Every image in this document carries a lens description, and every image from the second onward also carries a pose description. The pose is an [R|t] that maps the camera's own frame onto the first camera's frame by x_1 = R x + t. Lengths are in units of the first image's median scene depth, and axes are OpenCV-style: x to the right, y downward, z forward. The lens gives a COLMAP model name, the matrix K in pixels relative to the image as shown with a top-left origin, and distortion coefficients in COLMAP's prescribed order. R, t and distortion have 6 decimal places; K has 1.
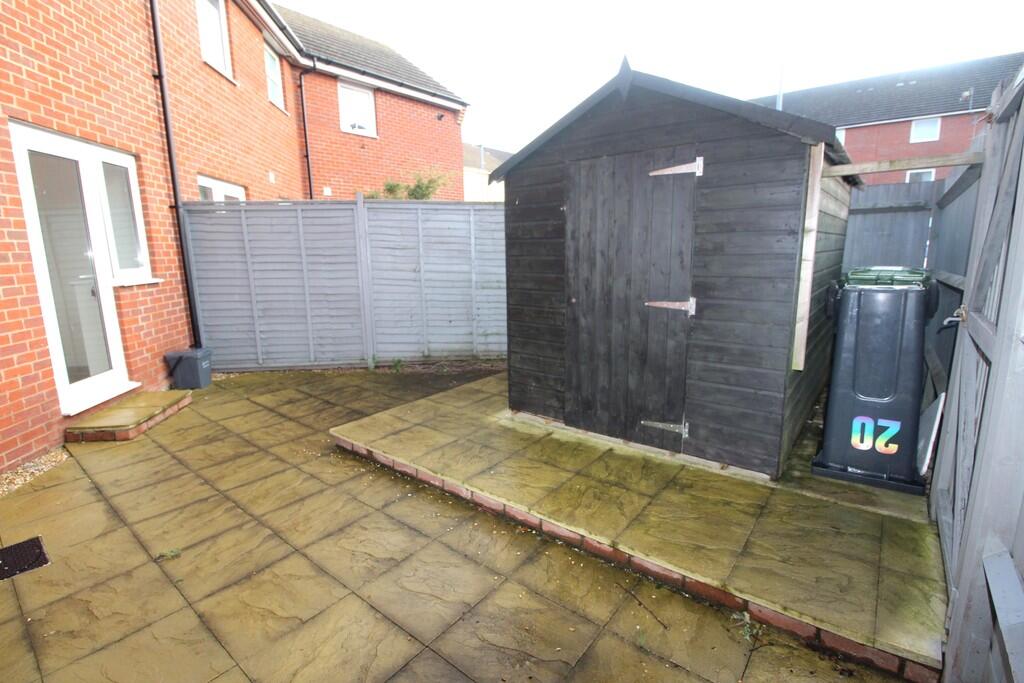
lens RADIAL K [[477.5, 0, 510.4], [0, 477.5, 341.5], [0, 0, 1]] dist [-0.000338, -0.000624]
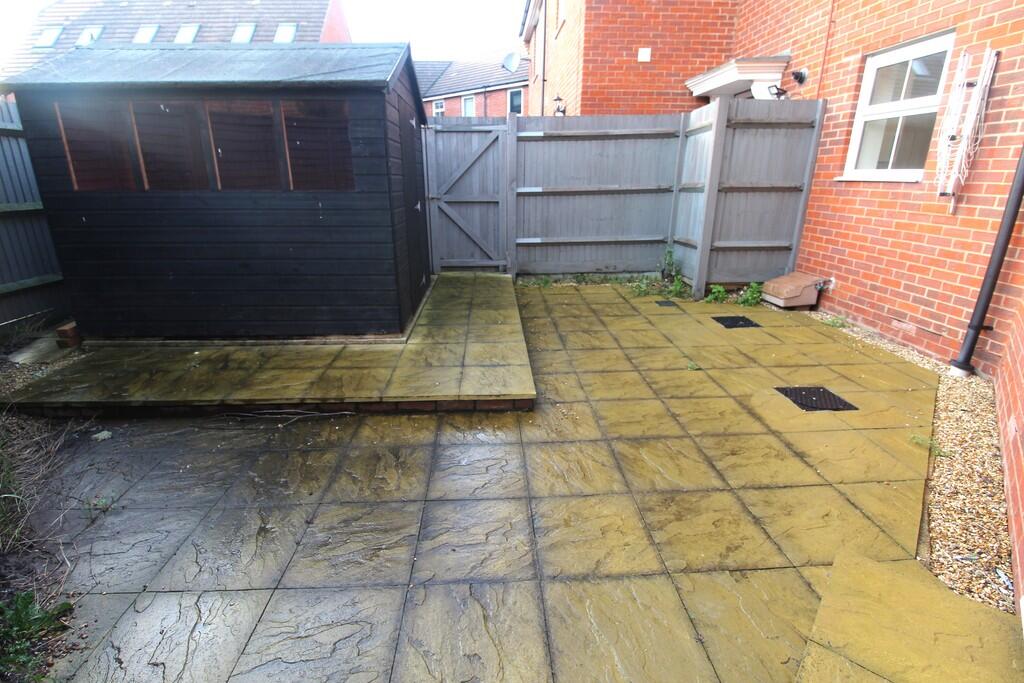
lens RADIAL K [[477.5, 0, 509.1], [0, 477.5, 341.6], [0, 0, 1]] dist [-0.000338, -0.000624]
pose [[-0.660769, -0.210401, 0.720497, -1.081827], [0.166517, 0.894897, 0.414043, -0.273126], [-0.731885, 0.393562, -0.556285, 1.723129]]
